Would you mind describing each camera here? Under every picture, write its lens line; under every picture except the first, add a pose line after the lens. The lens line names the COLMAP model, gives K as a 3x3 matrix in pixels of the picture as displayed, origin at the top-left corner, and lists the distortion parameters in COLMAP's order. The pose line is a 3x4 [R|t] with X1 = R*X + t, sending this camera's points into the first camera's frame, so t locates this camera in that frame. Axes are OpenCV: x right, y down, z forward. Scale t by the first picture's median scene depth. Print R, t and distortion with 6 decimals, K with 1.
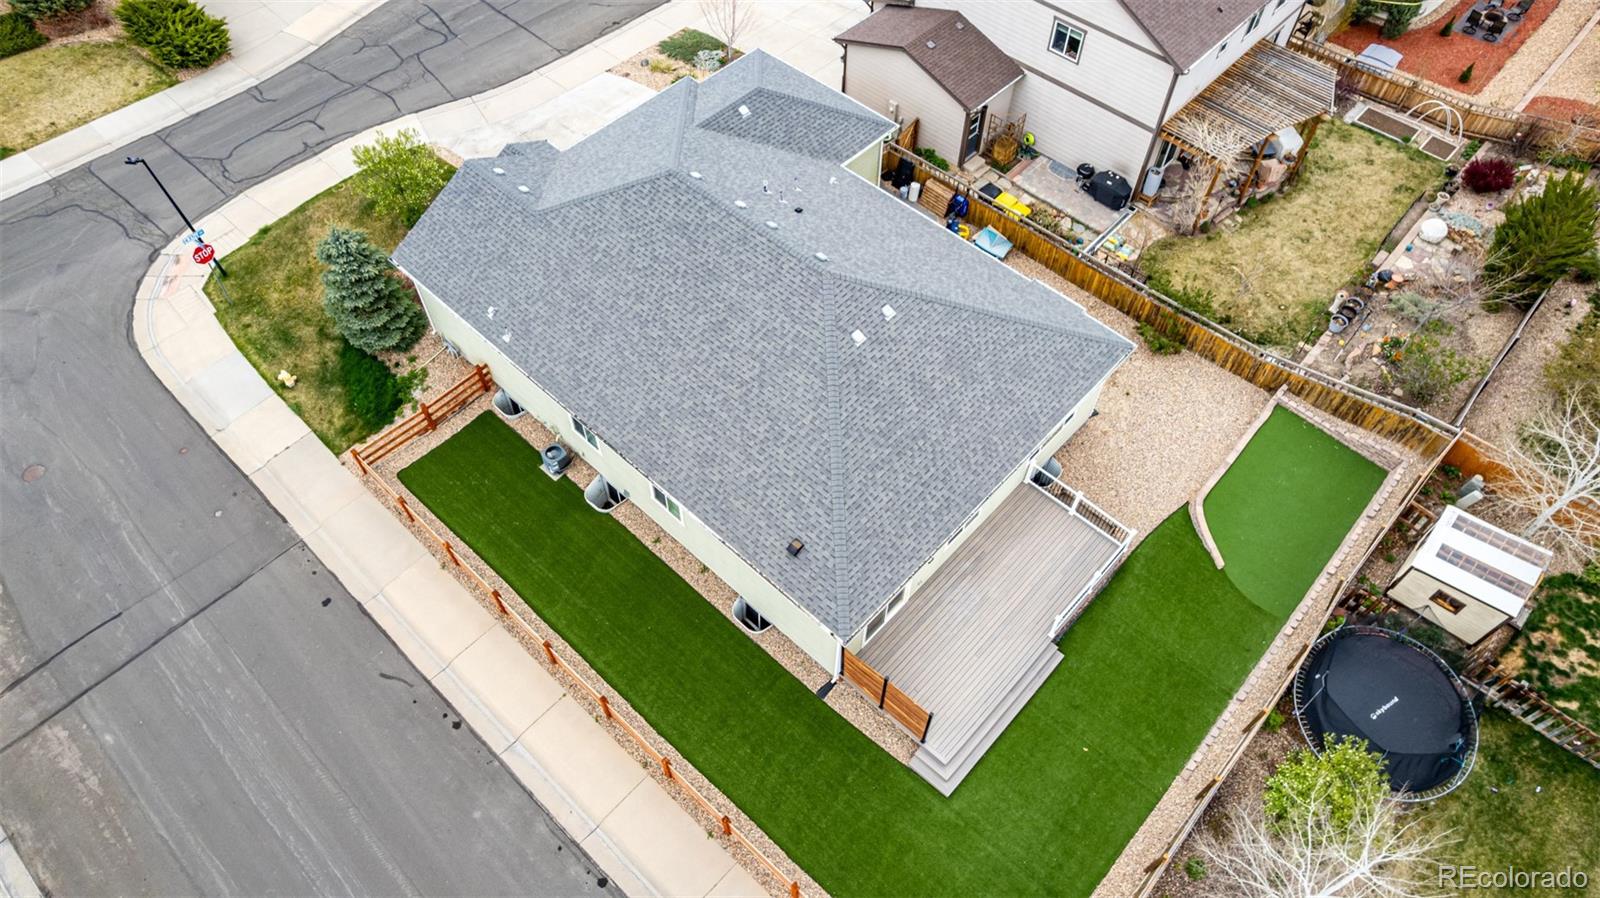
lens RADIAL K [[1026.2, 0, 801.4], [0, 1026.2, 442.7], [0, 0, 1]] dist [-0.083699, 0.079879]
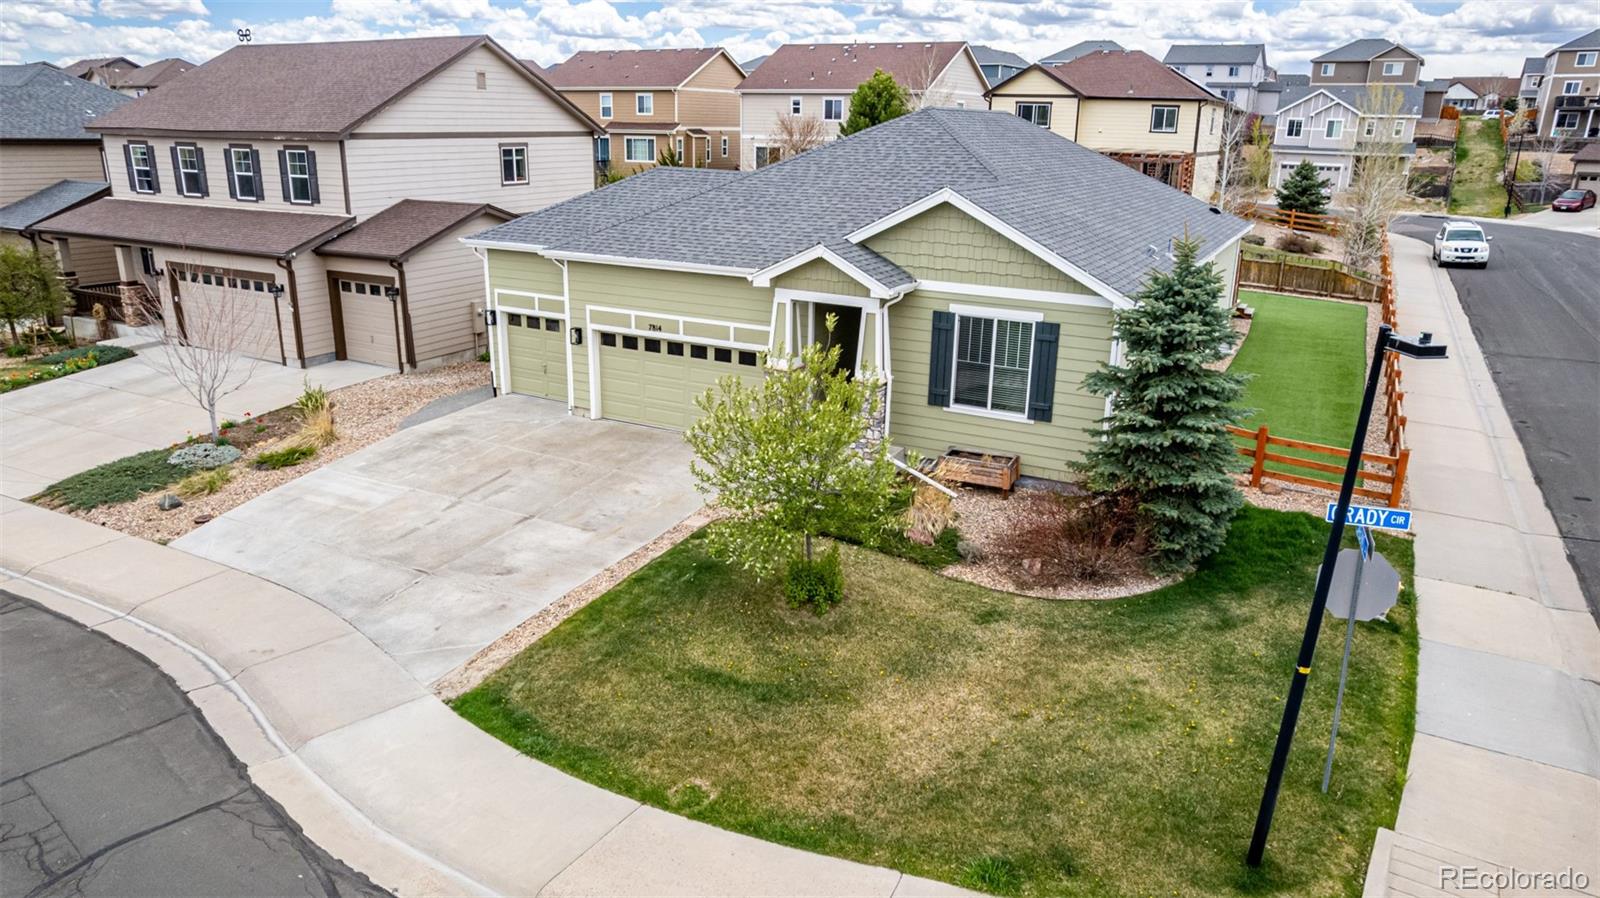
lens RADIAL K [[1040.4, 0, 800.0], [0, 1040.4, 449.0], [0, 0, 1]] dist [-0.080076, 0.074635]
pose [[-0.249643, -0.305508, 0.918882, -0.850483], [0.776659, 0.503577, 0.378432, -0.469775], [-0.578342, 0.808130, 0.111561, 1.064781]]
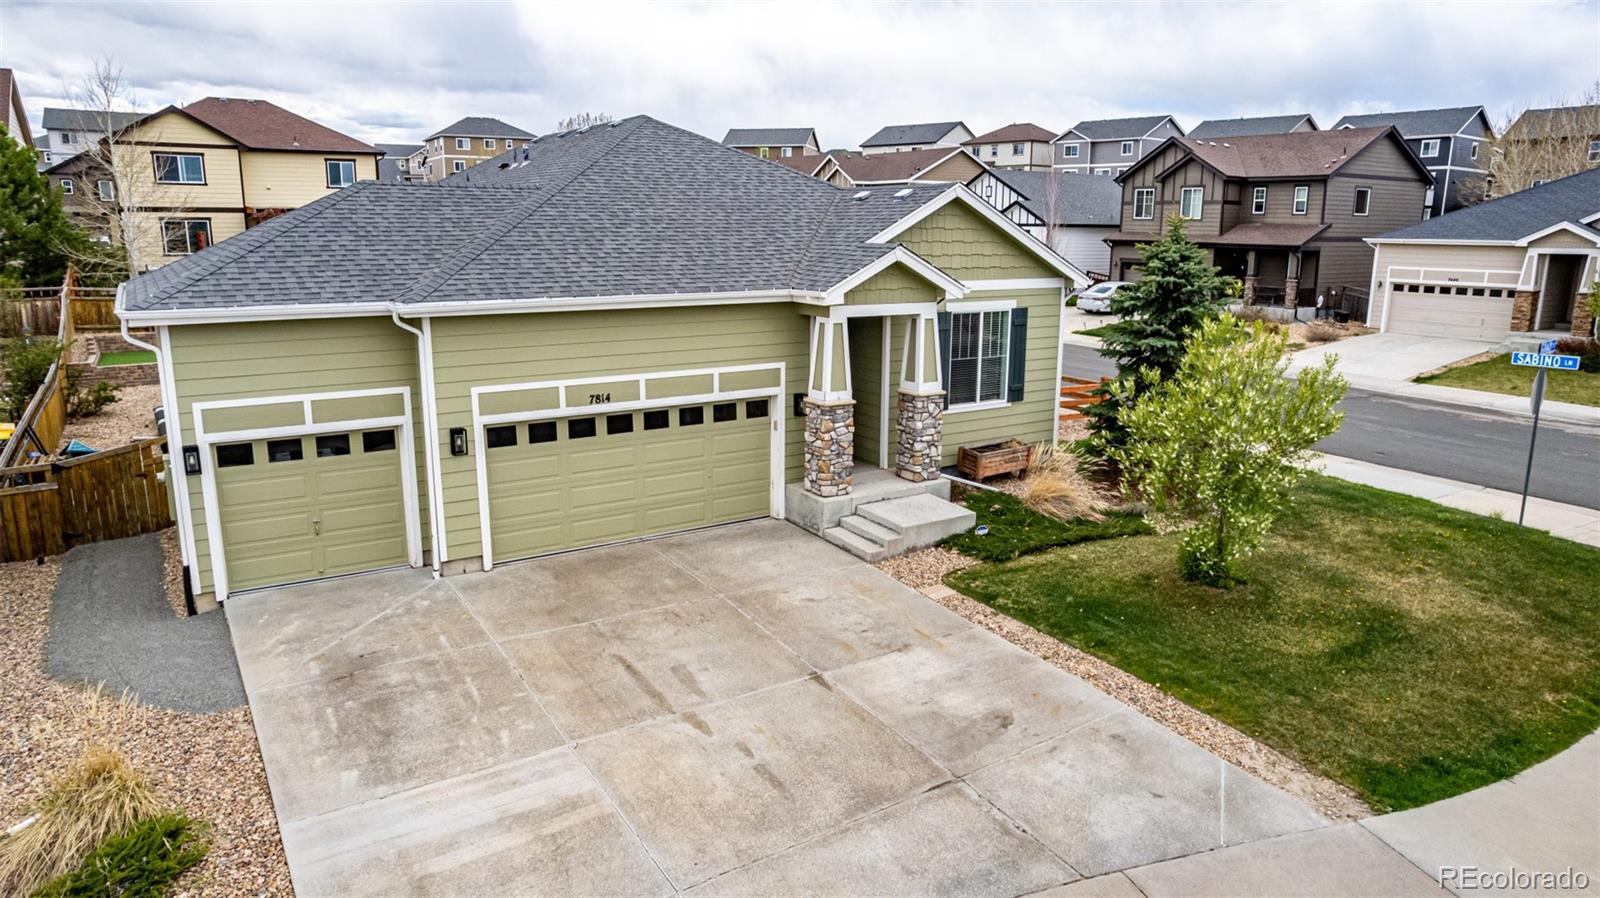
lens RADIAL K [[1026.2, 0, 801.4], [0, 1026.2, 442.7], [0, 0, 1]] dist [-0.083699, 0.079879]
pose [[-0.970382, -0.066638, 0.232204, -0.372299], [0.186712, 0.403035, 0.895936, -0.711394], [-0.153290, 0.912755, -0.378656, 1.308844]]
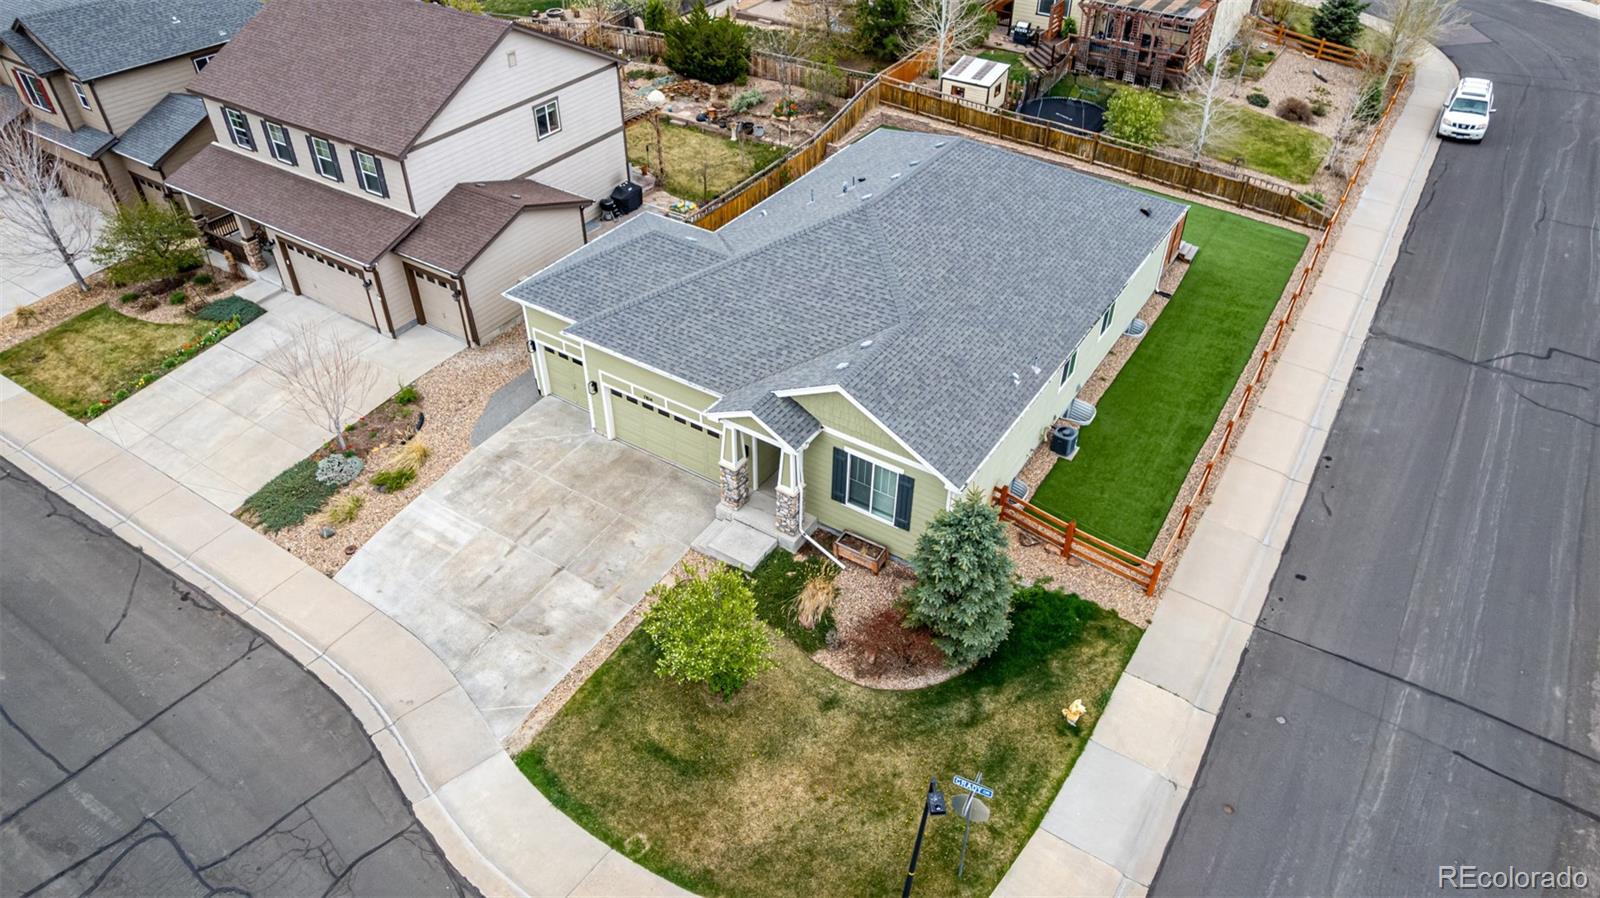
lens RADIAL K [[1020.4, 0, 799.9], [0, 1020.4, 450.6], [0, 0, 1]] dist [-0.077558, 0.071460]
pose [[-0.168800, -0.627587, 0.760027, -0.917642], [0.797196, 0.366535, 0.479719, -0.635809], [-0.579642, 0.686867, 0.438438, 0.687759]]
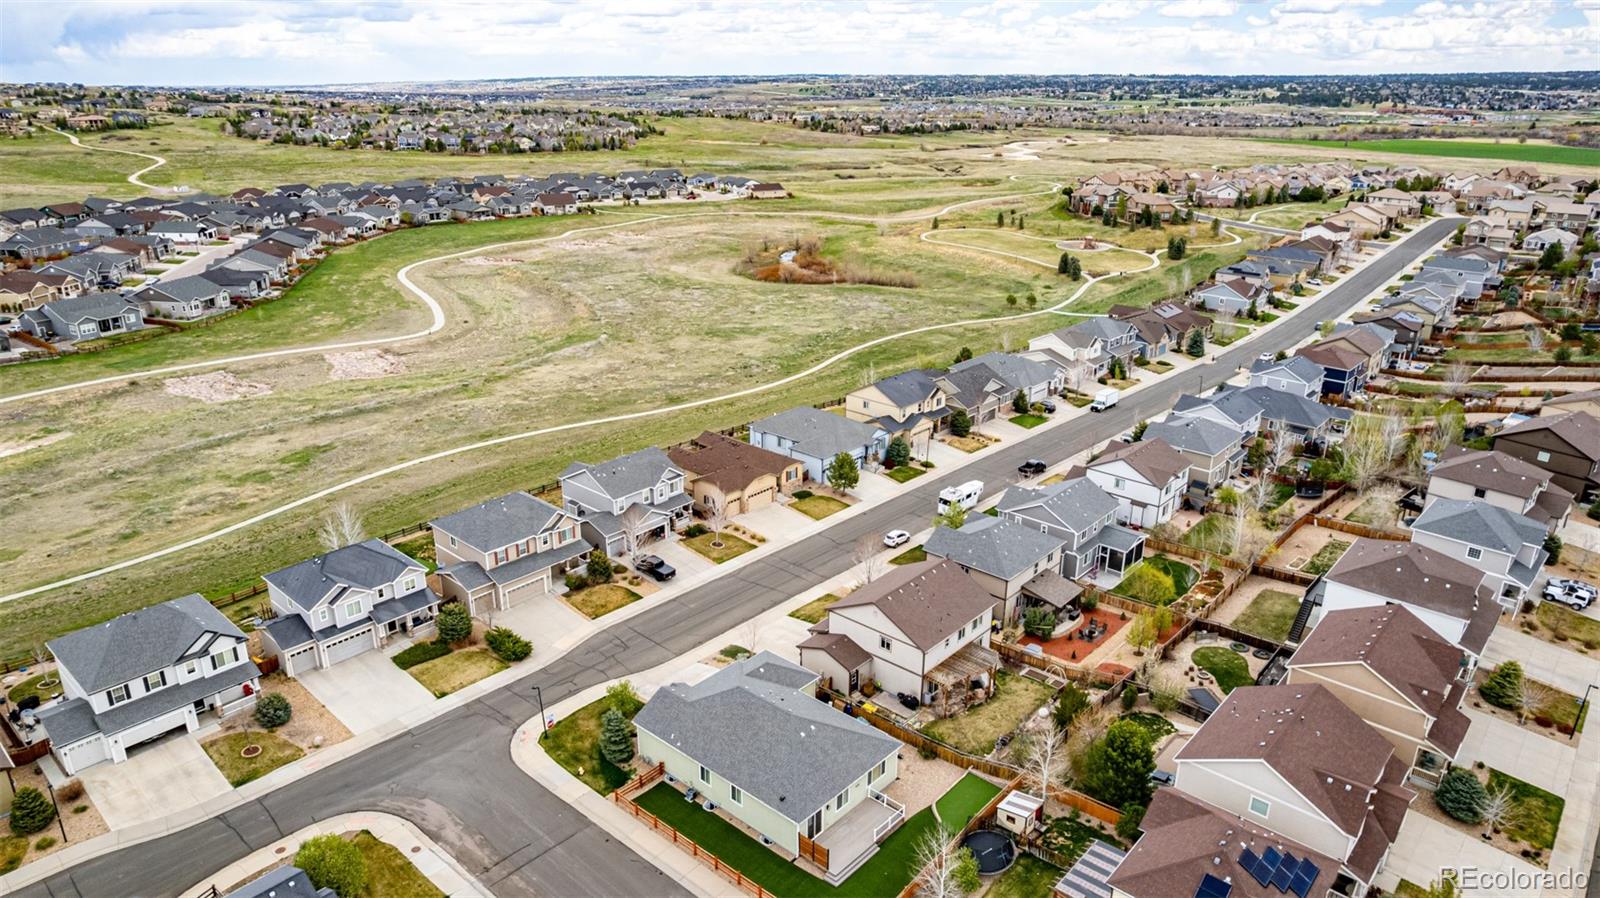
lens RADIAL K [[1020.4, 0, 799.9], [0, 1020.4, 450.6], [0, 0, 1]] dist [-0.077558, 0.071460]
pose [[0.999763, -0.011985, 0.018199, 0.002815], [0.020126, 0.828061, -0.560277, 0.715975], [-0.008354, 0.560510, 0.828105, -1.584526]]
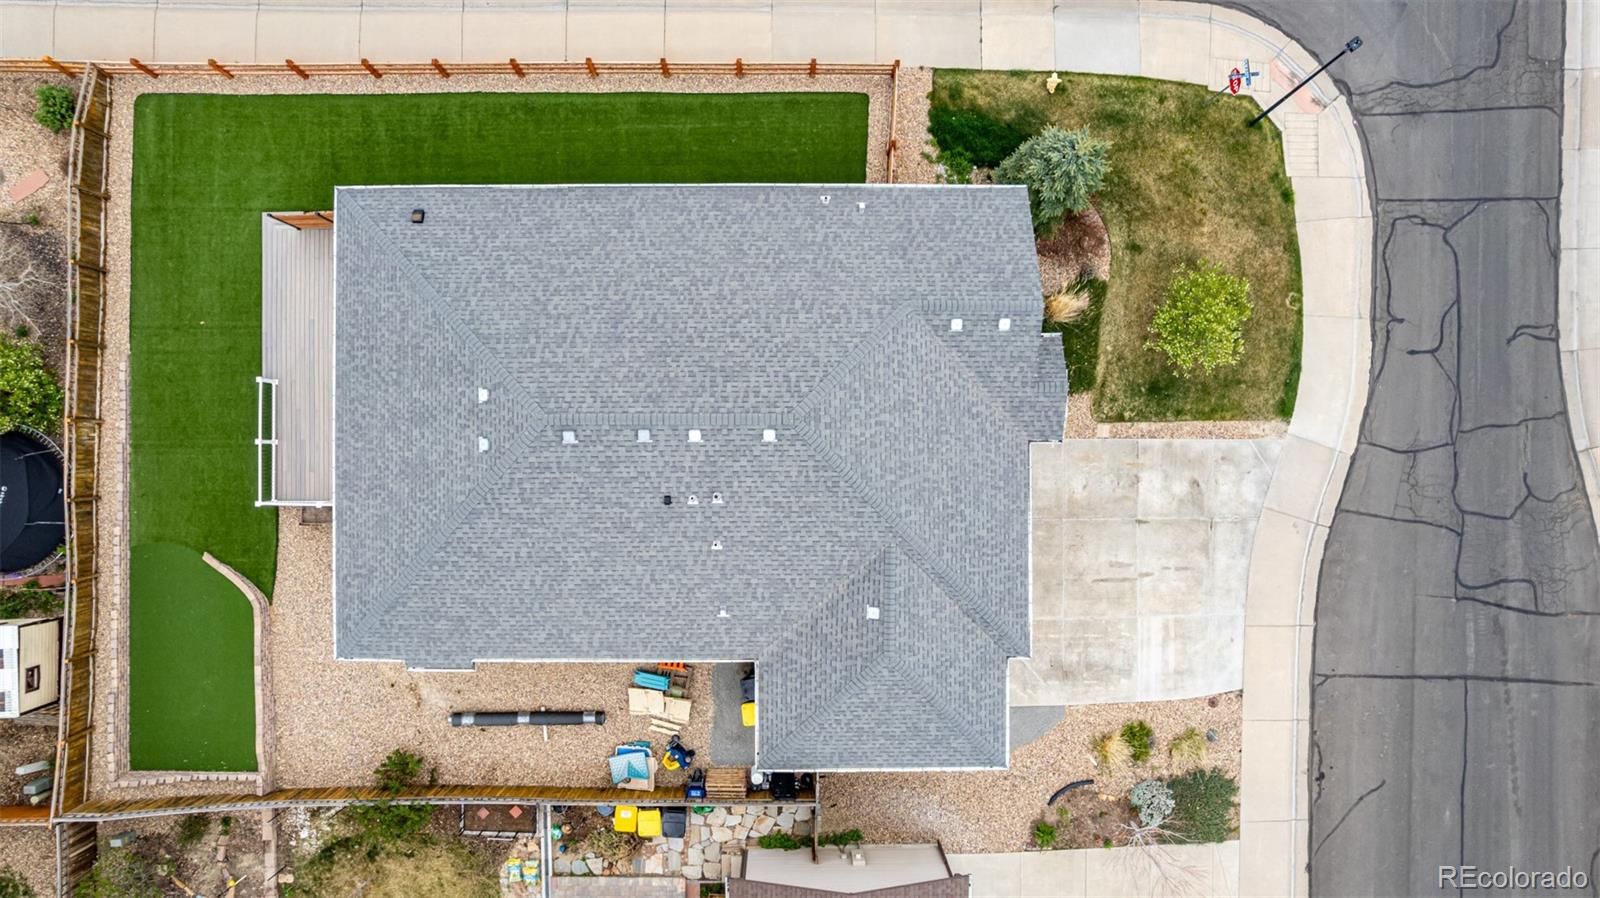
lens RADIAL K [[1020.4, 0, 799.9], [0, 1020.4, 450.6], [0, 0, 1]] dist [-0.077558, 0.071460]
pose [[-0.732637, 0.680339, -0.019540, -0.086827], [-0.565319, -0.592285, 0.574119, -0.685226], [0.379022, 0.431668, 0.818538, 0.295276]]
